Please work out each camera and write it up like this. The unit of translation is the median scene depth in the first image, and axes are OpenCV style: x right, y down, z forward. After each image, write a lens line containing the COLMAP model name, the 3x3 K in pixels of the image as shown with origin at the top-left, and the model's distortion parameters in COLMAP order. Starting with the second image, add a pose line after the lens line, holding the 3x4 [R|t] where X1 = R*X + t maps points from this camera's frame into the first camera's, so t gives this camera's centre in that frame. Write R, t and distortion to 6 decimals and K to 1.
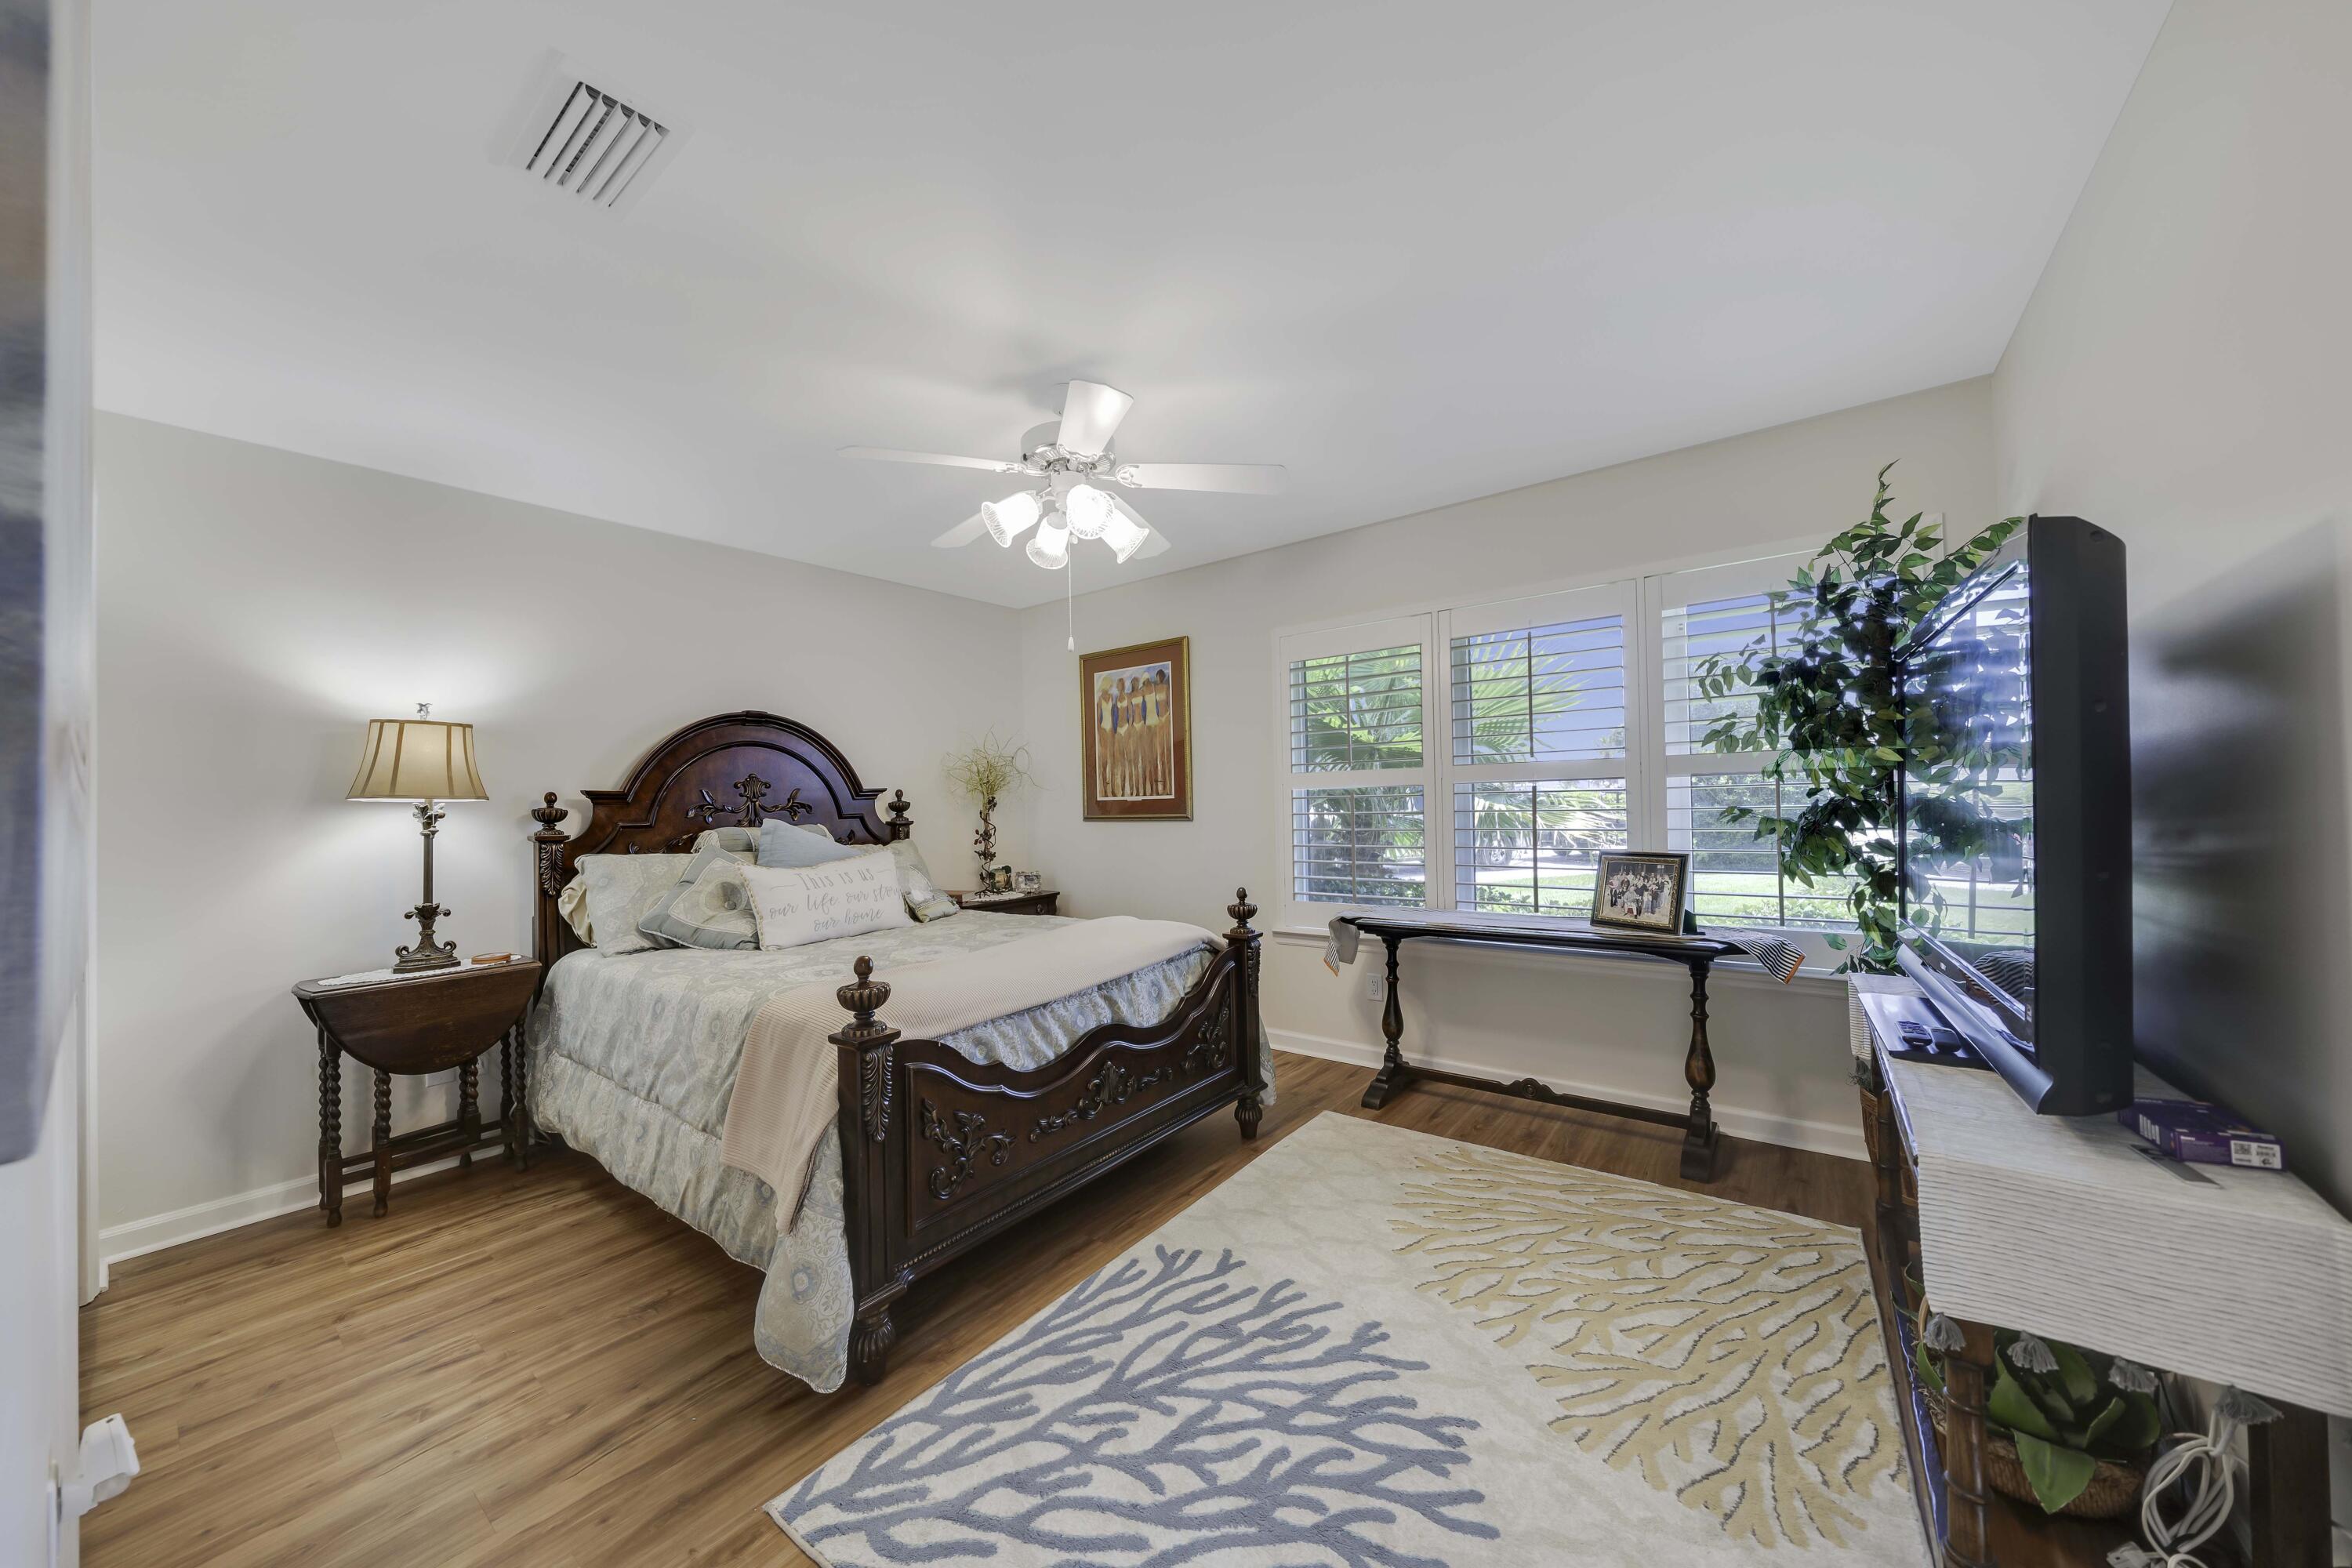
lens RADIAL K [[804.9, 0, 1177.0], [0, 804.9, 799.8], [0, 0, 1]] dist [-0.000538, 0.000009]
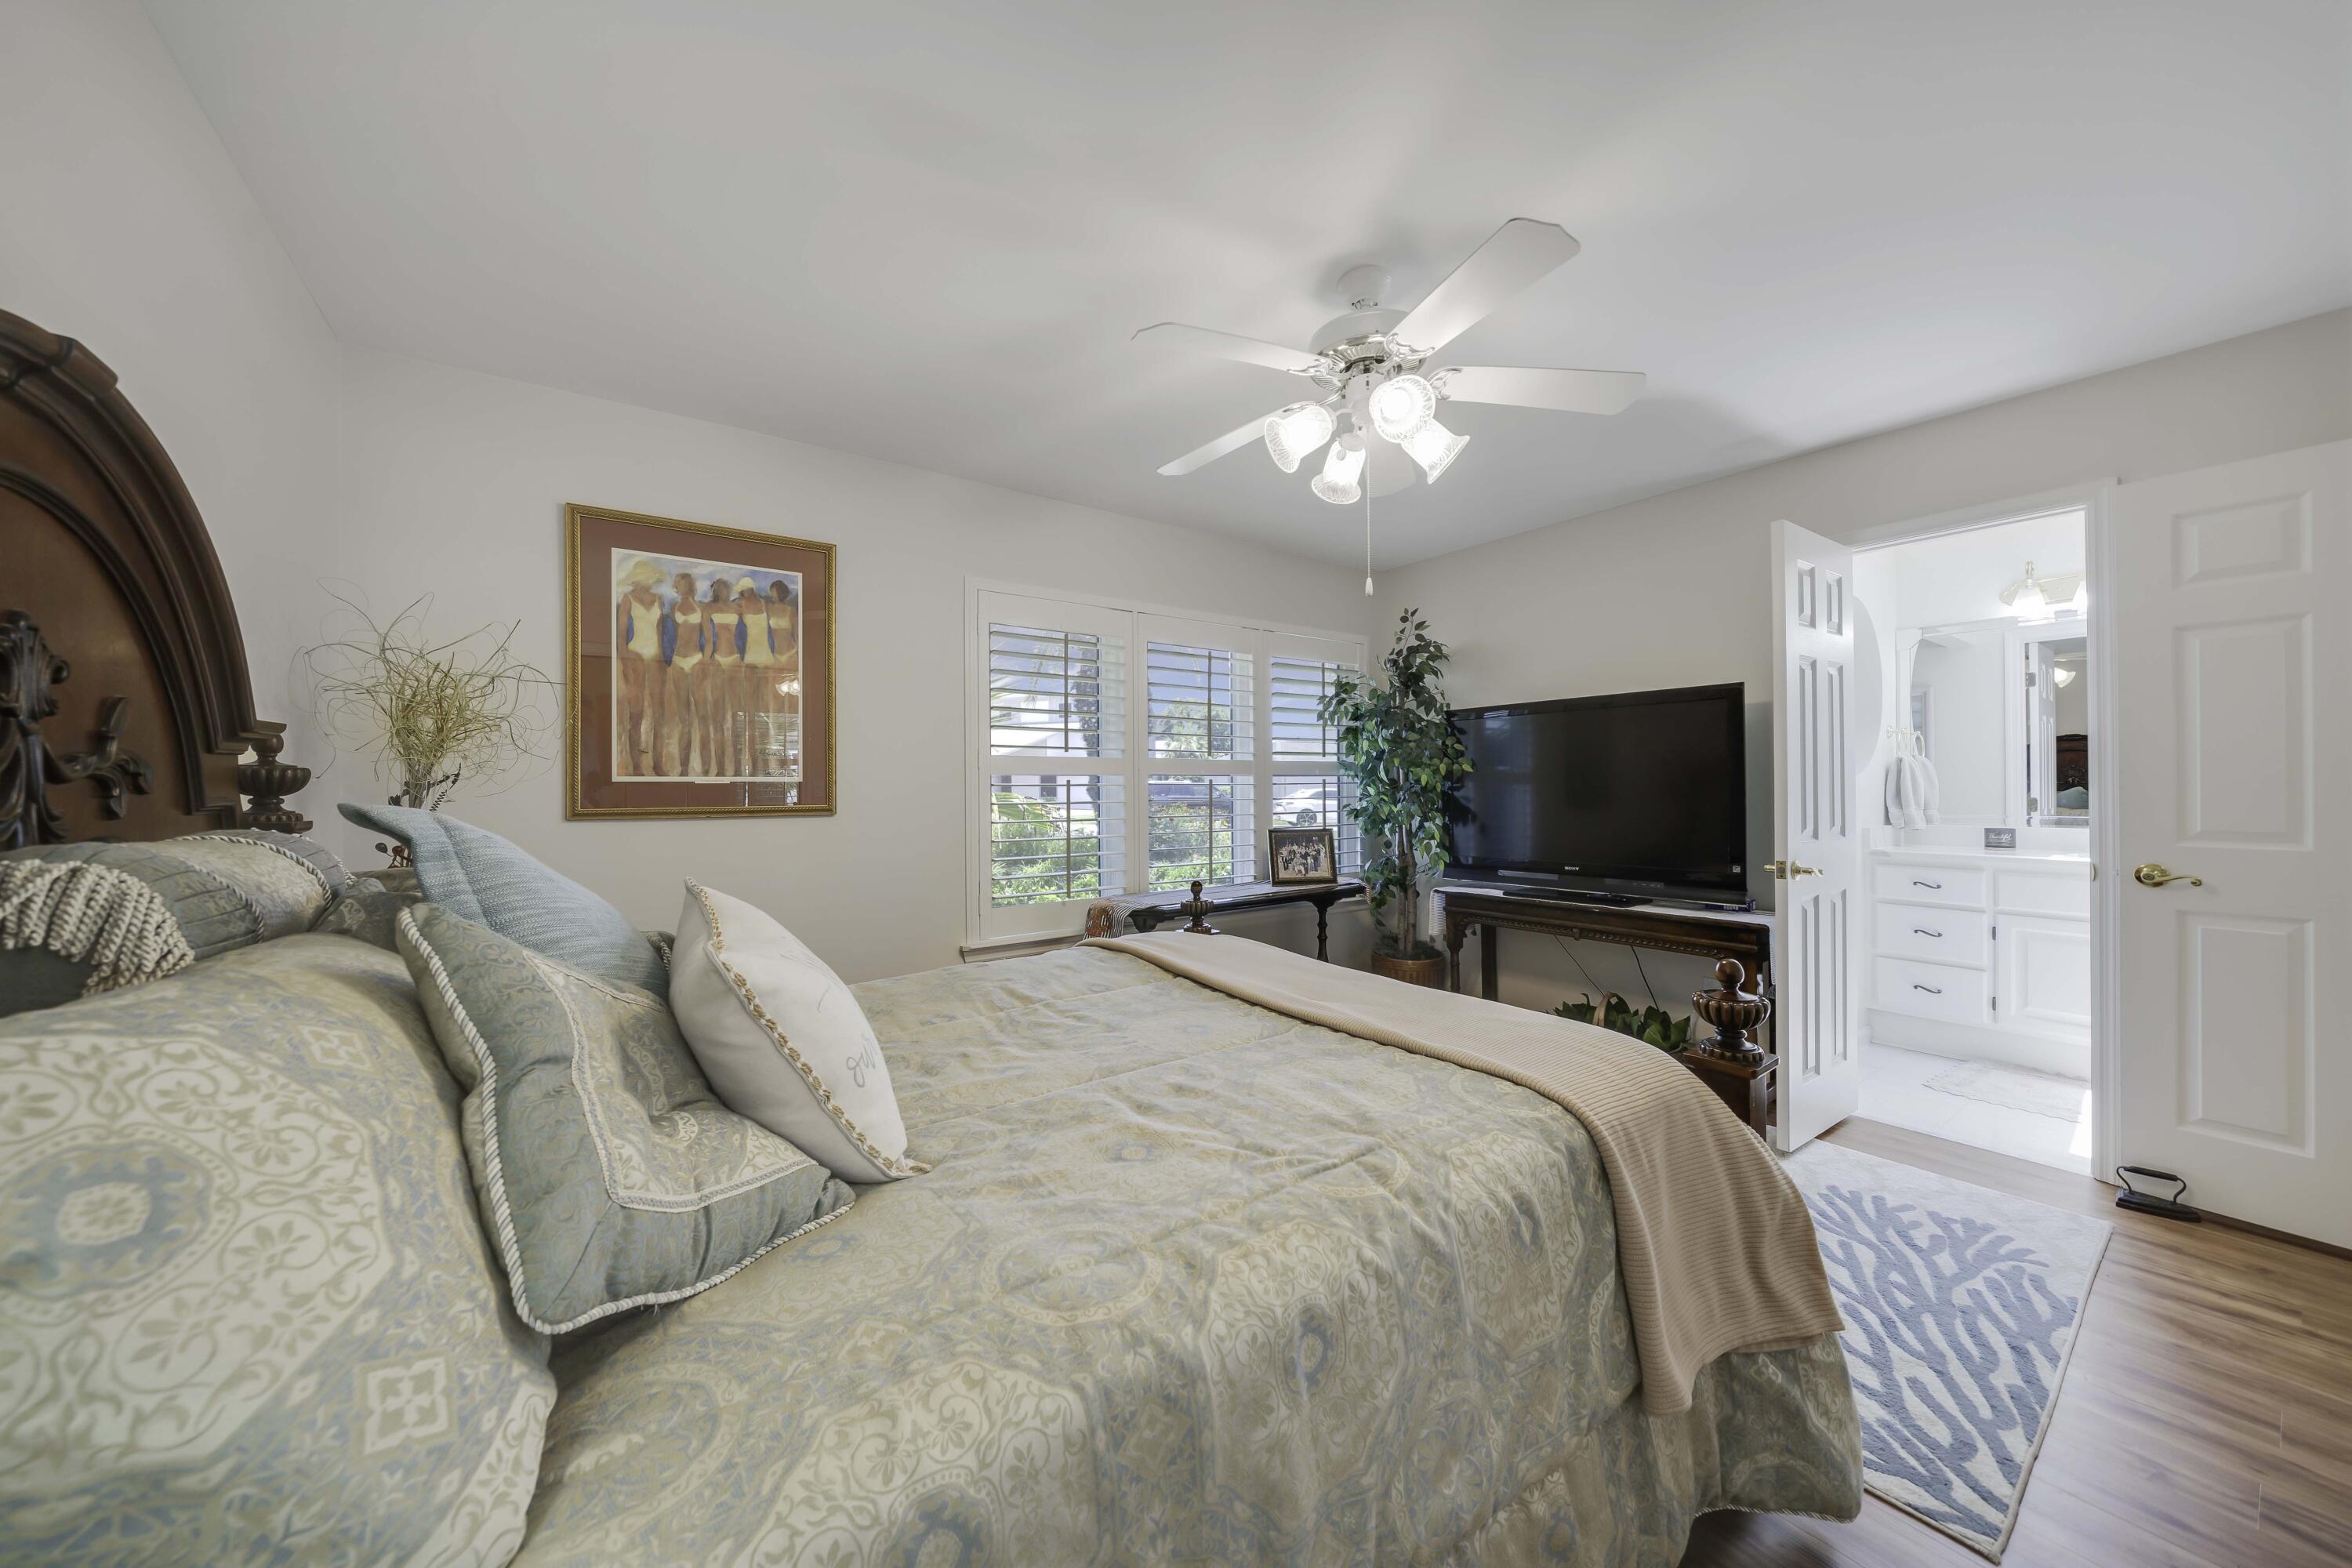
lens RADIAL K [[817.2, 0, 1142.7], [0, 817.2, 780.9], [0, 0, 1]] dist [-0.003437, 0.000073]
pose [[0.313051, 0.027119, 0.949349, -0.533924], [-0.008082, 0.999632, -0.025890, 0.012874], [-0.949702, 0.000433, 0.313155, 0.506331]]
